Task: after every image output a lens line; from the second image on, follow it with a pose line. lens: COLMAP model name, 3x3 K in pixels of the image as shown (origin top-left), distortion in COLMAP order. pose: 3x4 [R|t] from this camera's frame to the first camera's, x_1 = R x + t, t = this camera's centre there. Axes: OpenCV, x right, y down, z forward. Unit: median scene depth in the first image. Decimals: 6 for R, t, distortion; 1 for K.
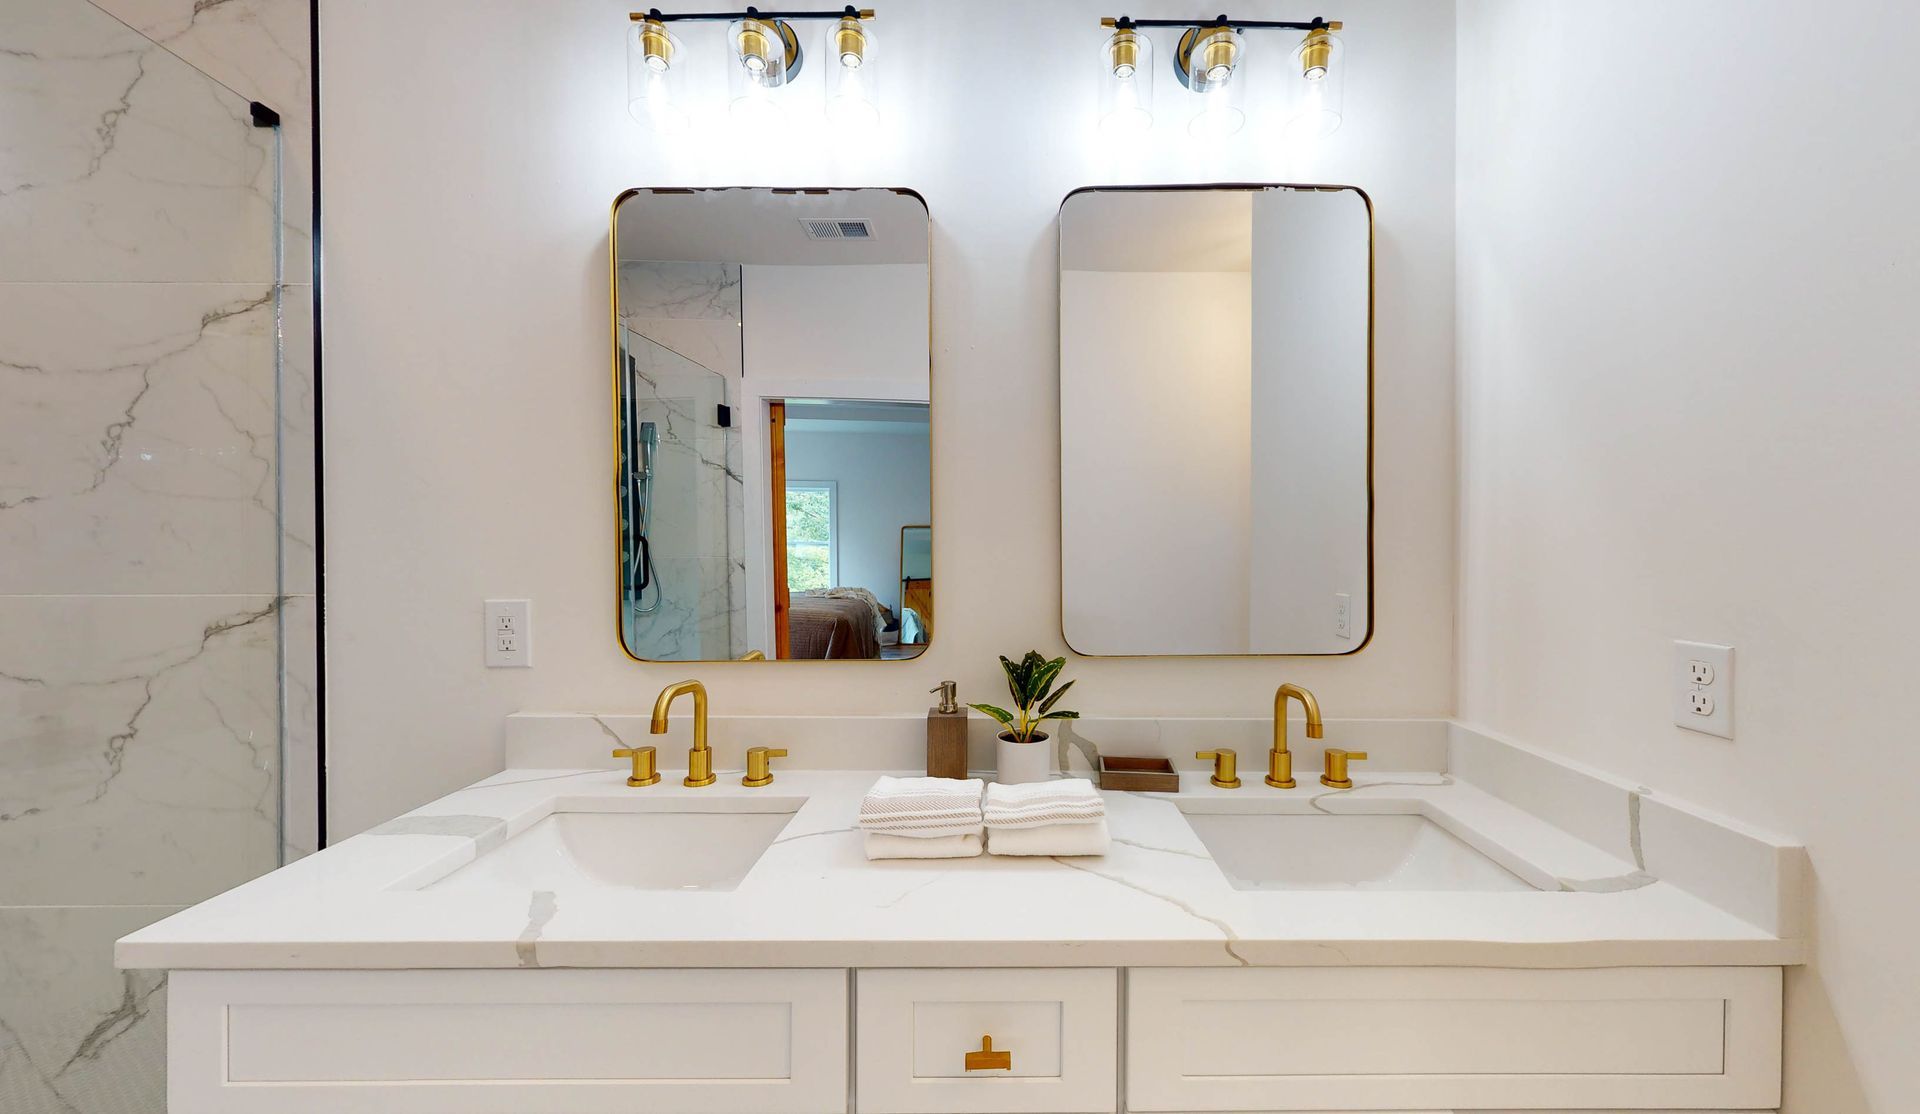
lens RADIAL K [[729.0, 0, 960.0], [0, 729.0, 557.0], [0, 0, 1]] dist [-0.000170, -0.000019]
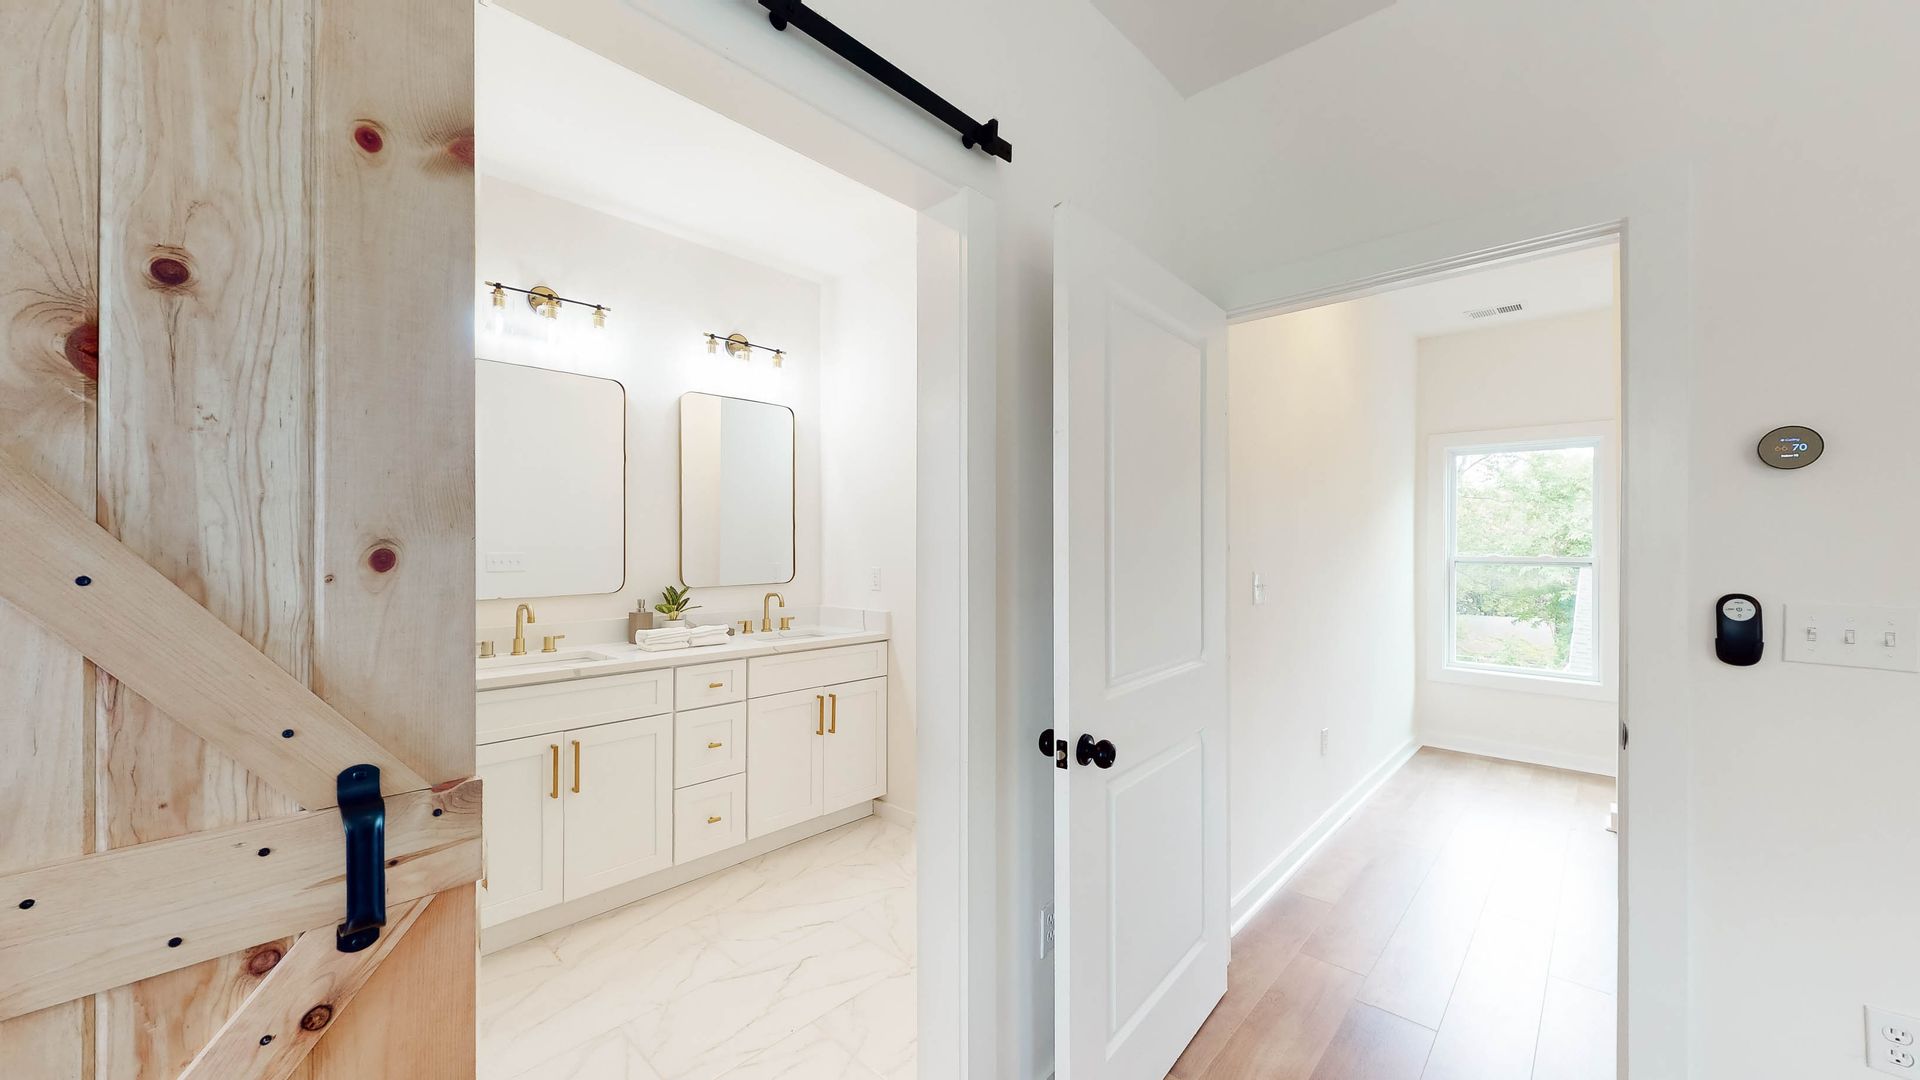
lens RADIAL K [[716.4, 0, 949.0], [0, 716.4, 543.3], [0, 0, 1]] dist [-0.000544, 0.000106]
pose [[0.700663, 0.006488, 0.713463, -0.963735], [0.004666, 0.999896, -0.013674, 0.028759], [-0.713477, 0.012910, 0.700560, -1.315847]]
